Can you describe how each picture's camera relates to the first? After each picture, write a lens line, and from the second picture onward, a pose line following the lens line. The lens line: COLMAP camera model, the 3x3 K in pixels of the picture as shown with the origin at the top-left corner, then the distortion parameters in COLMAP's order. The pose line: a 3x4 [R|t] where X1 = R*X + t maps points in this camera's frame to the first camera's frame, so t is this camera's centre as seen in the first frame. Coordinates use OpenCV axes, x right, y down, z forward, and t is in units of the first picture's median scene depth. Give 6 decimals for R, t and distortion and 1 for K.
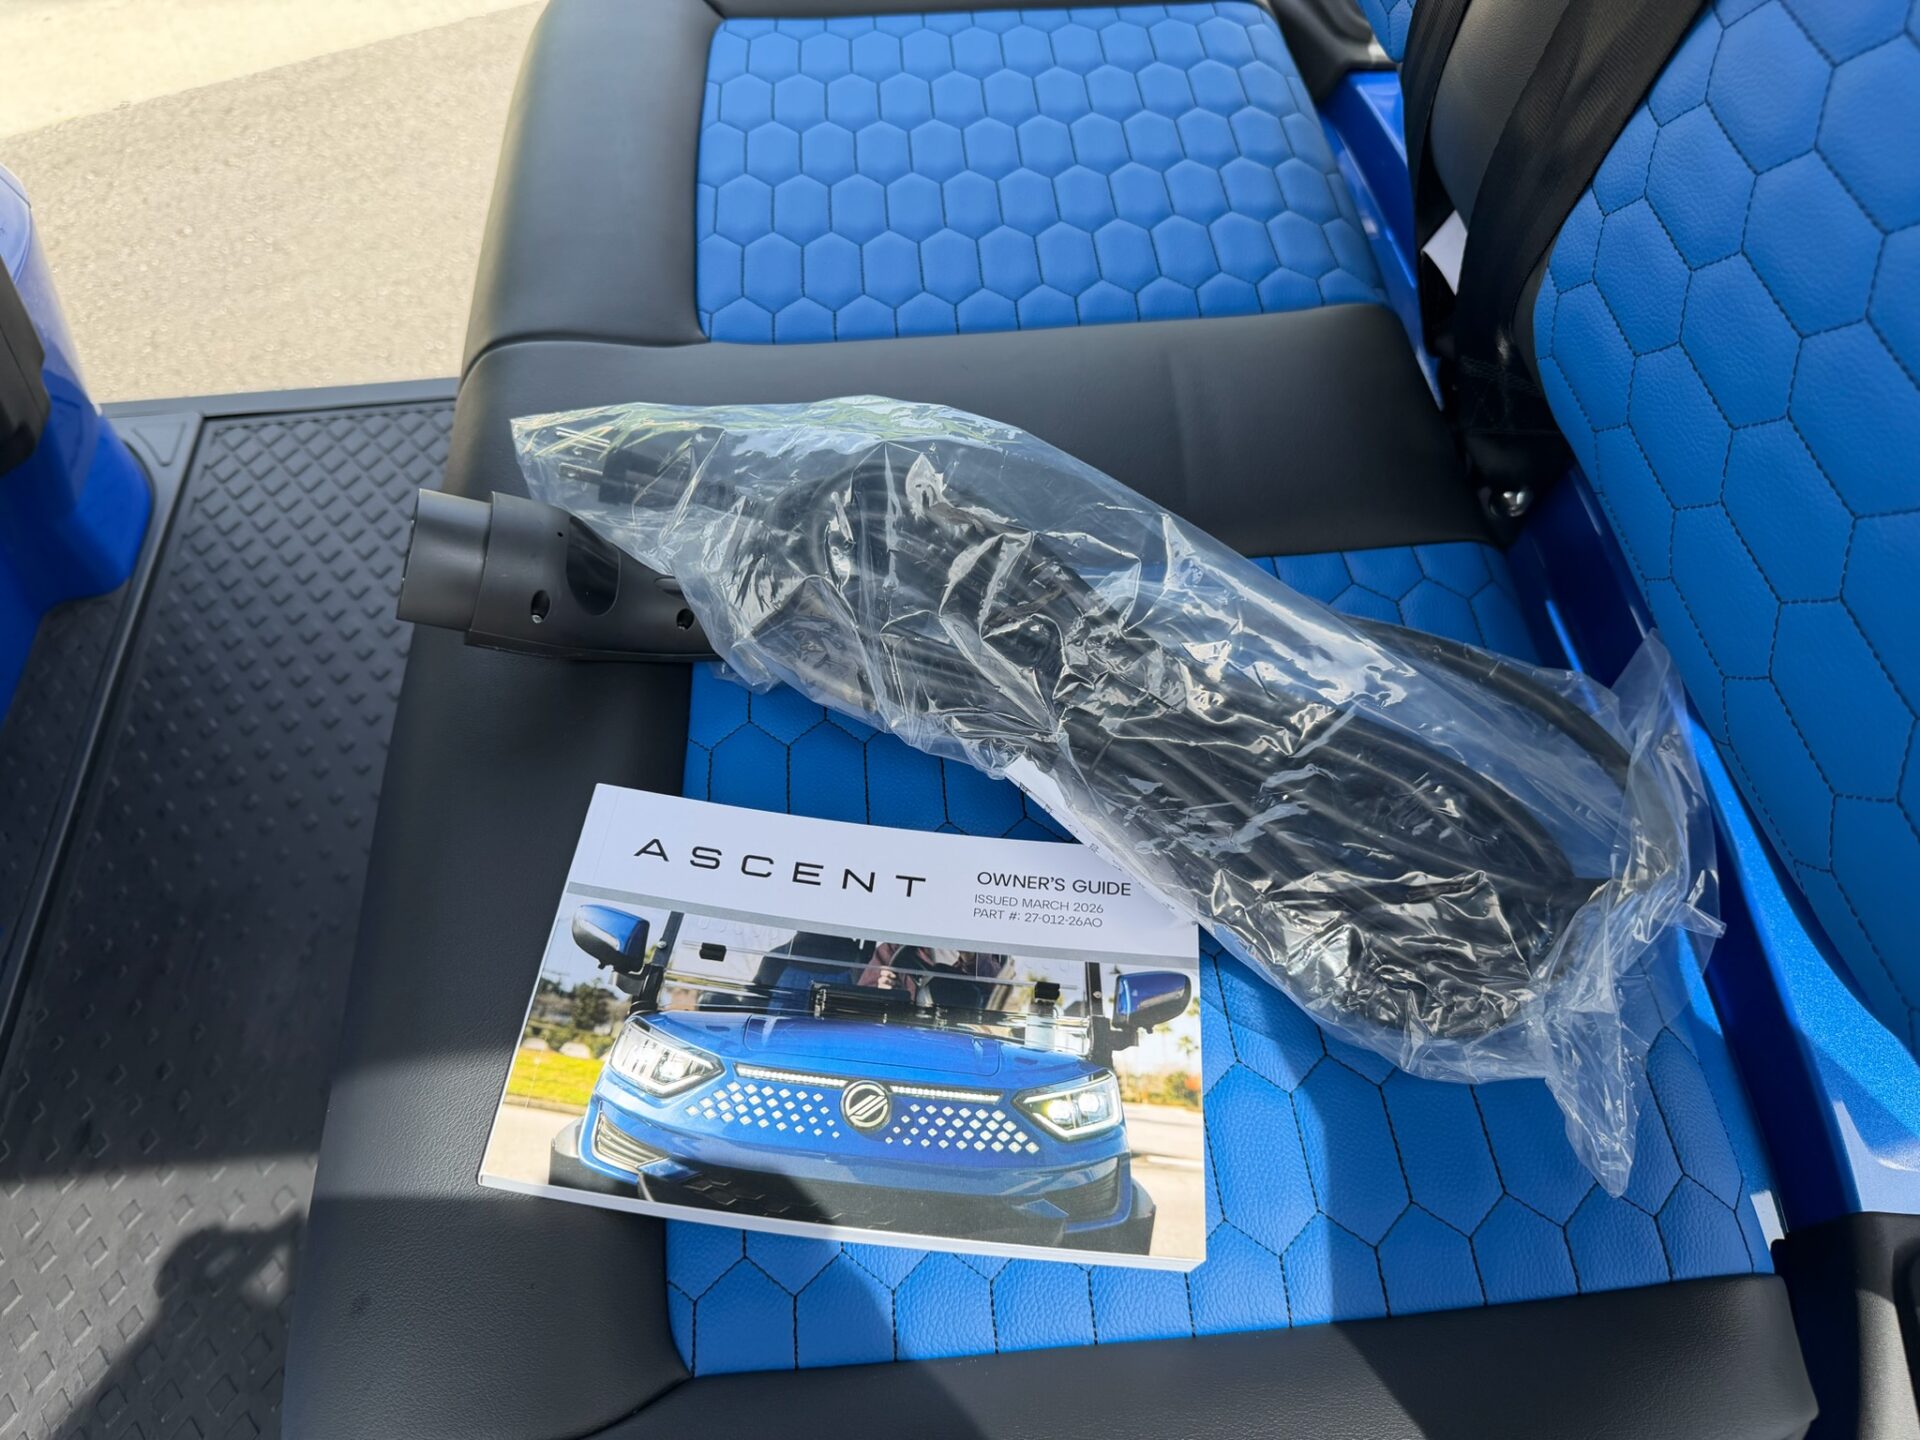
lens RADIAL K [[1354.1, 0, 956.6], [0, 1354.1, 710.7], [0, 0, 1]] dist [0.024335, -0.037086]
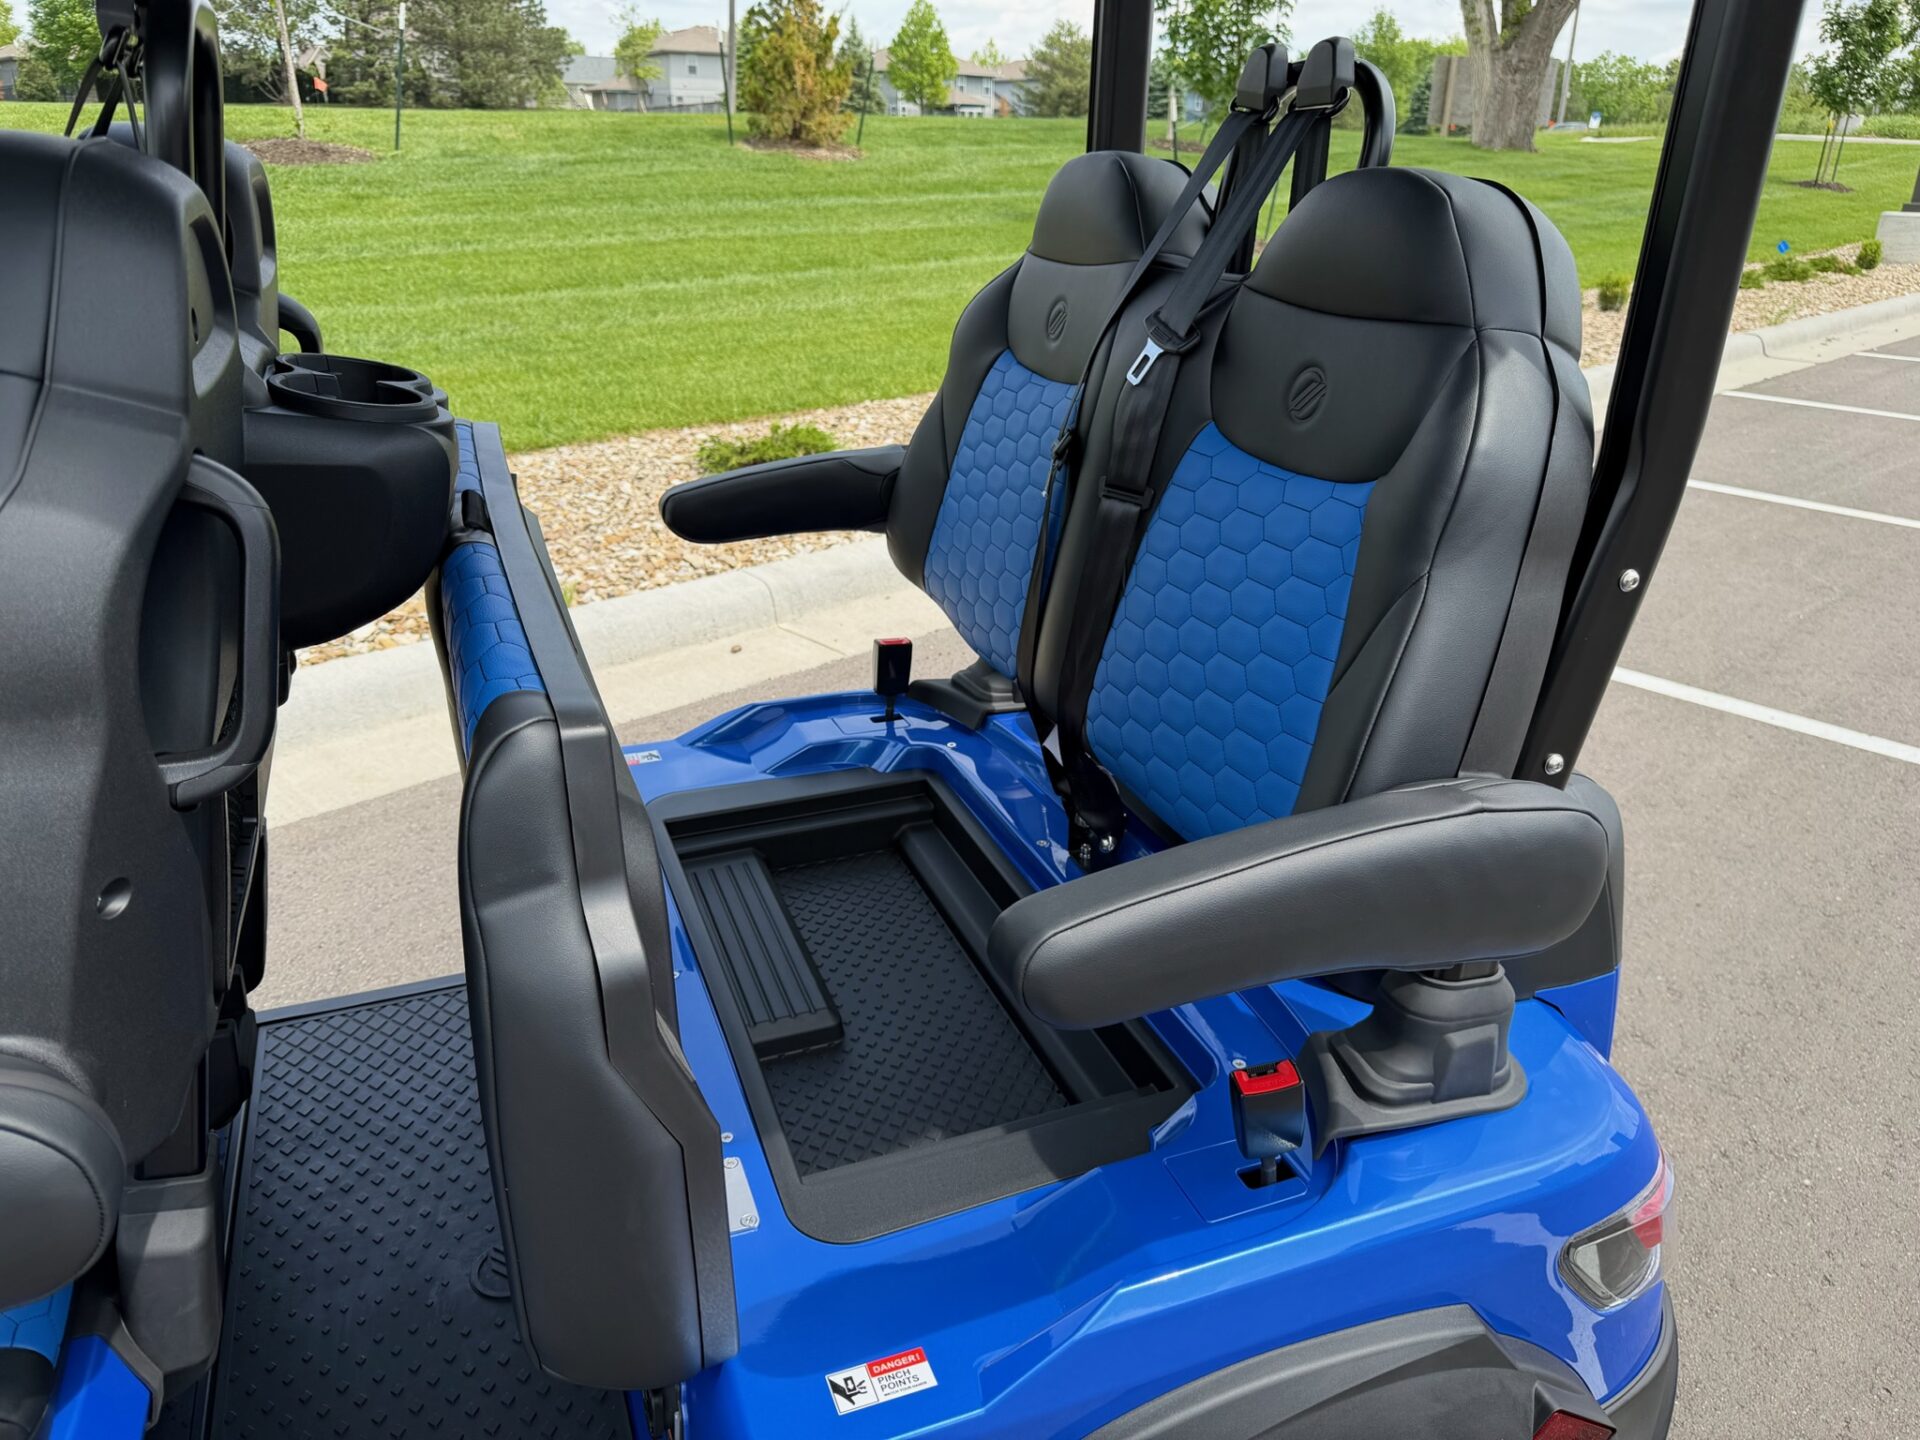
lens RADIAL K [[1354.1, 0, 950.1], [0, 1354.1, 707.4], [0, 0, 1]] dist [0.024335, -0.037086]
pose [[0.961618, -0.079870, 0.262510, -0.203816], [0.207445, 0.837824, -0.504992, 0.361420], [-0.179604, 0.540066, 0.822236, -0.454372]]
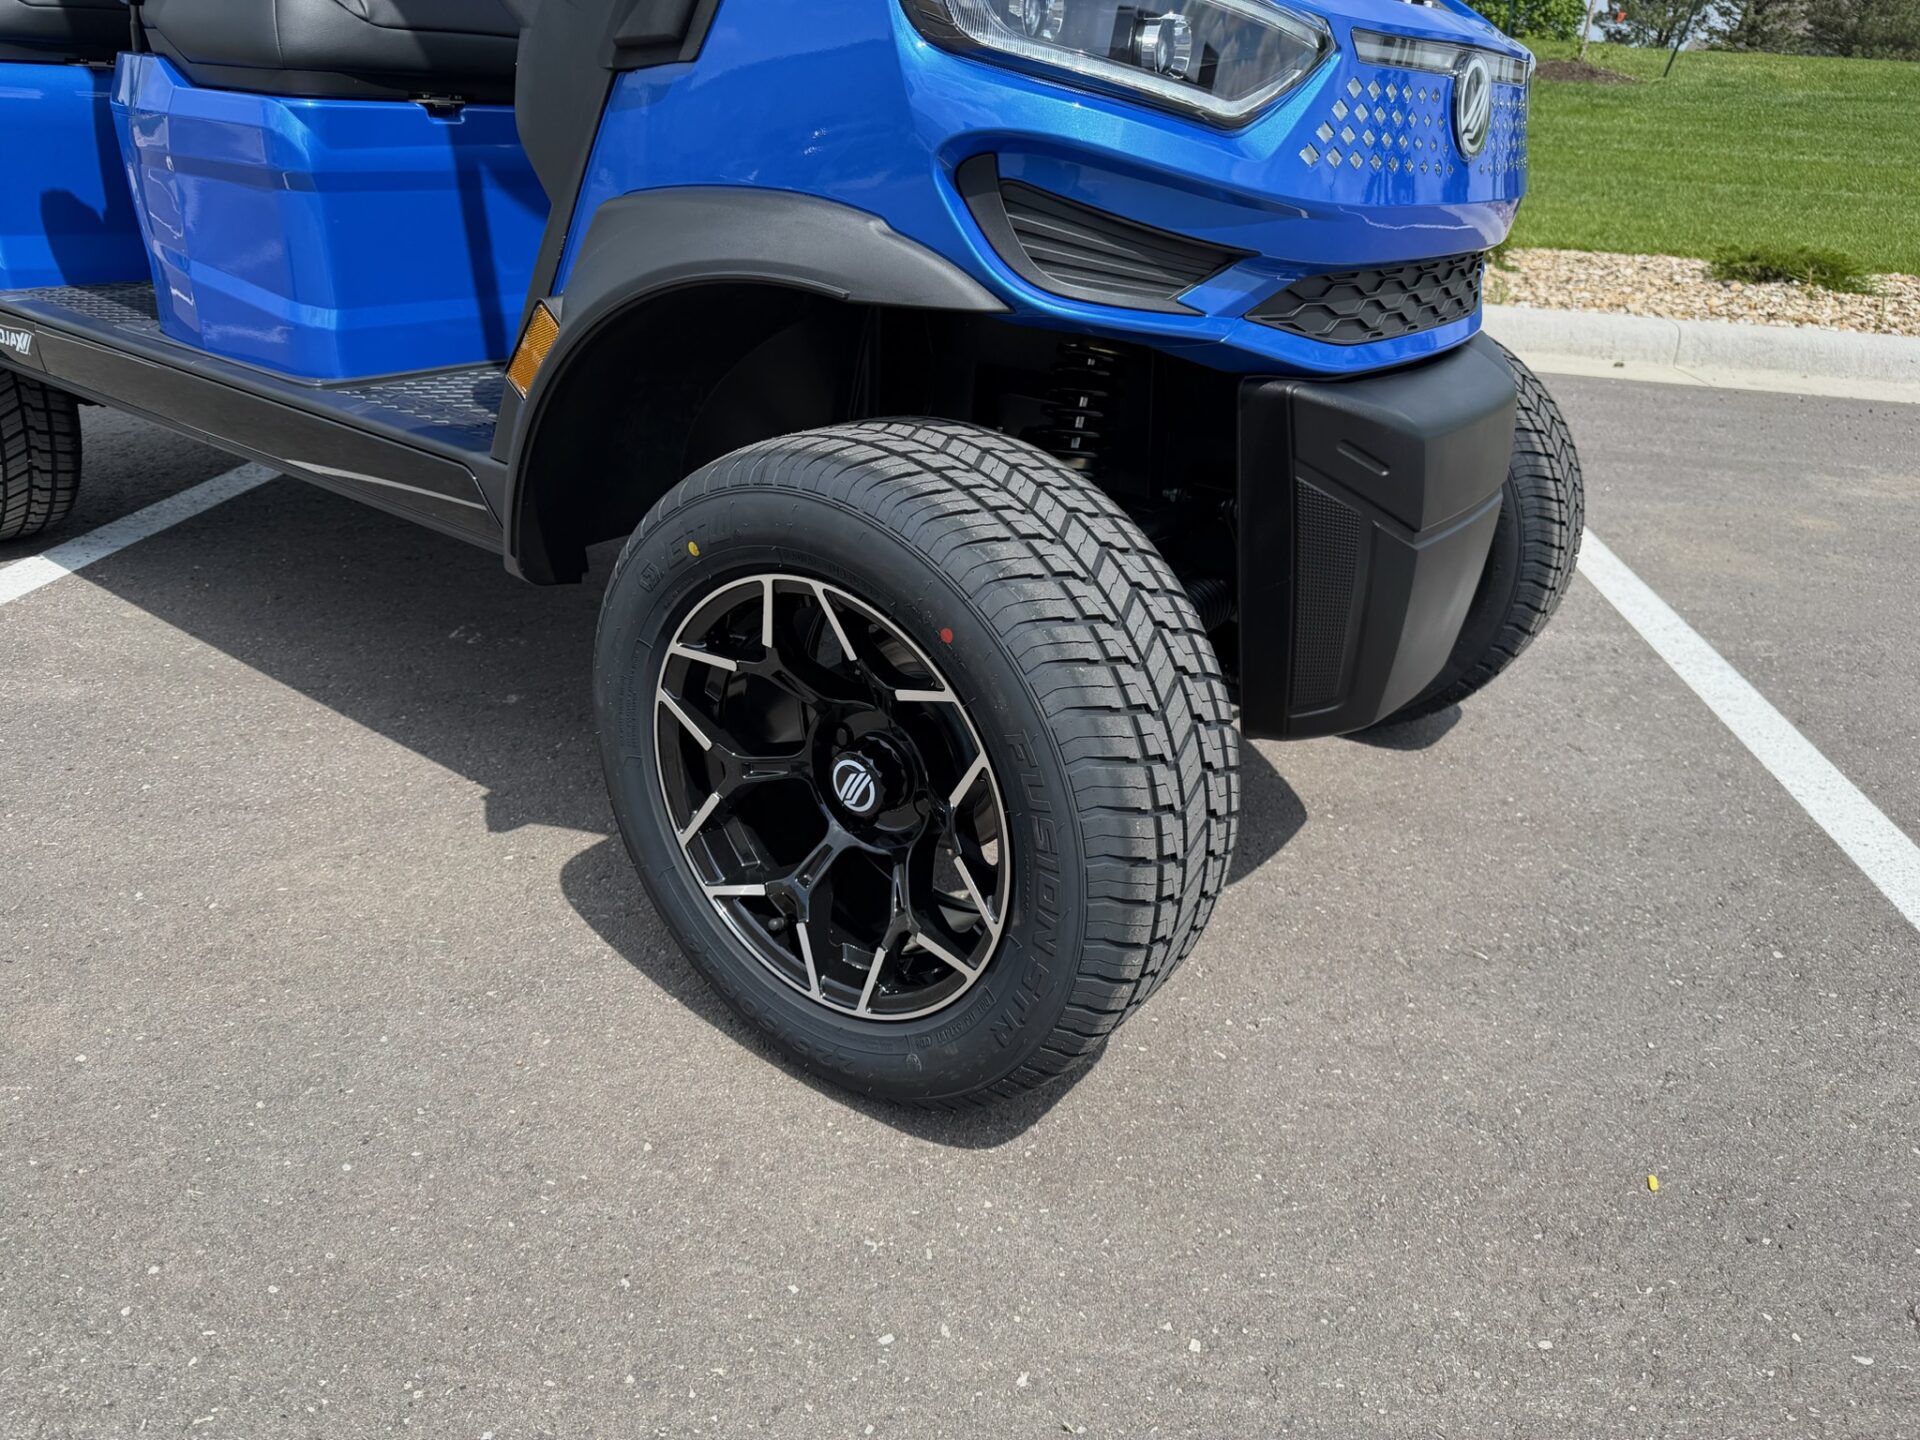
lens RADIAL K [[1354.1, 0, 961.2], [0, 1354.1, 724.0], [0, 0, 1]] dist [0.024335, -0.037086]
pose [[0.833749, 0.291534, -0.468903, 0.776337], [-0.489320, 0.783560, -0.382884, 1.756931], [0.255790, 0.548673, 0.795946, -0.754997]]
